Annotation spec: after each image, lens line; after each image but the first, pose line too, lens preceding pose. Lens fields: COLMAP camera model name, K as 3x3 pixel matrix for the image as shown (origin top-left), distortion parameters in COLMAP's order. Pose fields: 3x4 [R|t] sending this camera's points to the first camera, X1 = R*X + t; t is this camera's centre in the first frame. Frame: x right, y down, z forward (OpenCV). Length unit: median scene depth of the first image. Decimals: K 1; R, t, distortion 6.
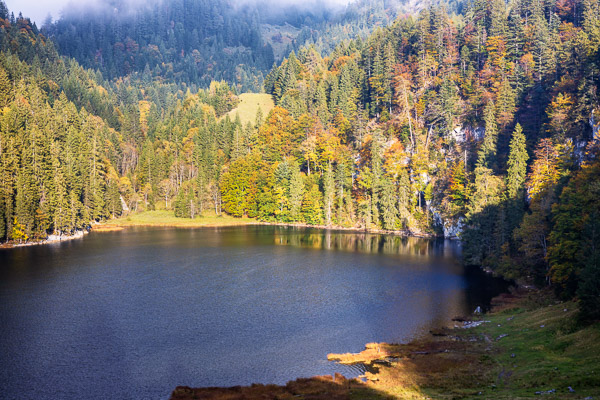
lens RADIAL K [[1046.5, 0, 311.5], [0, 1046.5, 207.8], [0, 0, 1]] dist [0.029416, 0.051542]
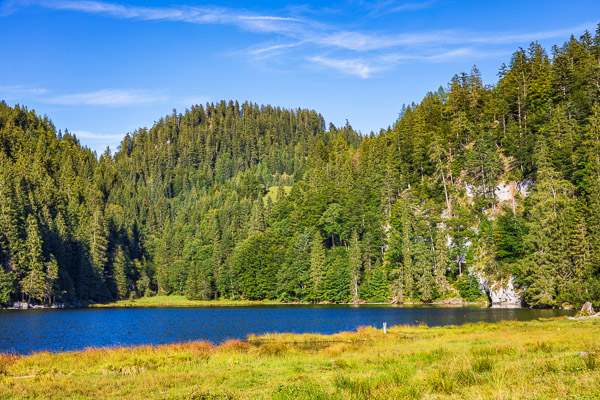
lens RADIAL K [[888.7, 0, 300.0], [0, 888.7, 200.0], [0, 0, 1]] dist [0.027295, 0.034477]
pose [[0.997565, -0.022189, -0.066120, 0.020734], [0.010933, 0.986072, -0.165960, 0.054850], [0.068881, 0.164833, 0.983913, 0.250632]]
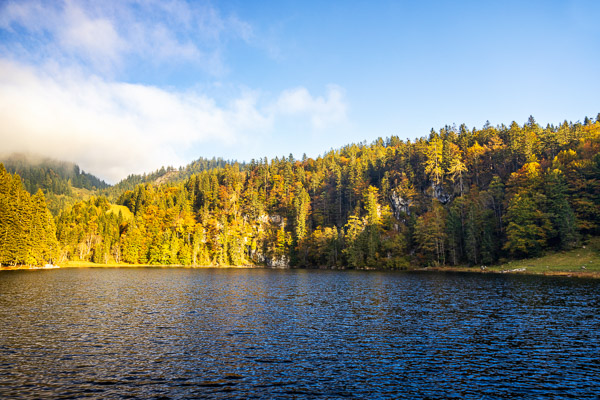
lens RADIAL K [[404.8, 0, 300.0], [0, 404.8, 200.0], [0, 0, 1]] dist [0.004600, 0.002074]
pose [[0.846216, 0.076683, 0.527294, -0.209717], [0.033509, 0.979973, -0.196291, 0.050040], [-0.531786, 0.183773, 0.826699, 0.284056]]
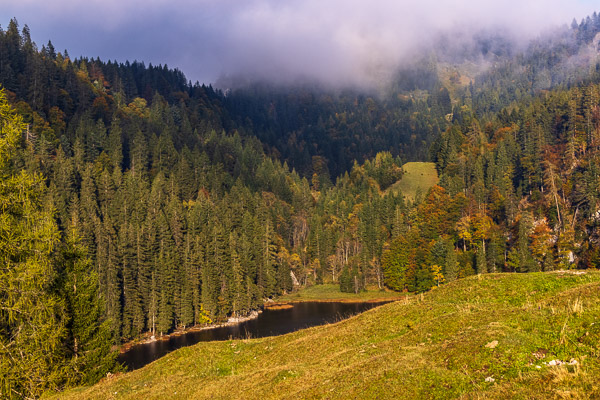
lens RADIAL K [[1205.2, 0, 300.0], [0, 1205.2, 200.0], [0, 0, 1]] dist [-0.000276, 0.245591]
pose [[0.983371, -0.020759, -0.180419, 0.057621], [0.015795, 0.999457, -0.028908, -0.053124], [0.180921, 0.025578, 0.983165, -0.246514]]
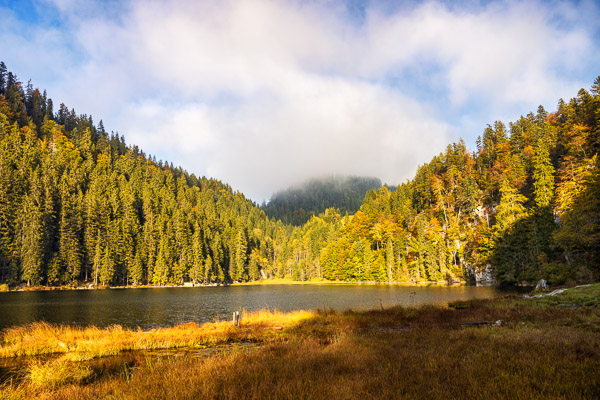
lens RADIAL K [[465.6, 0, 294.4], [0, 465.6, 204.0], [0, 0, 1]] dist [-0.008601, 0.009228]
pose [[0.971067, -0.059483, -0.231282, 0.041614], [0.007523, 0.975622, -0.219331, 0.051507], [0.238691, 0.211245, 0.947841, 0.335597]]
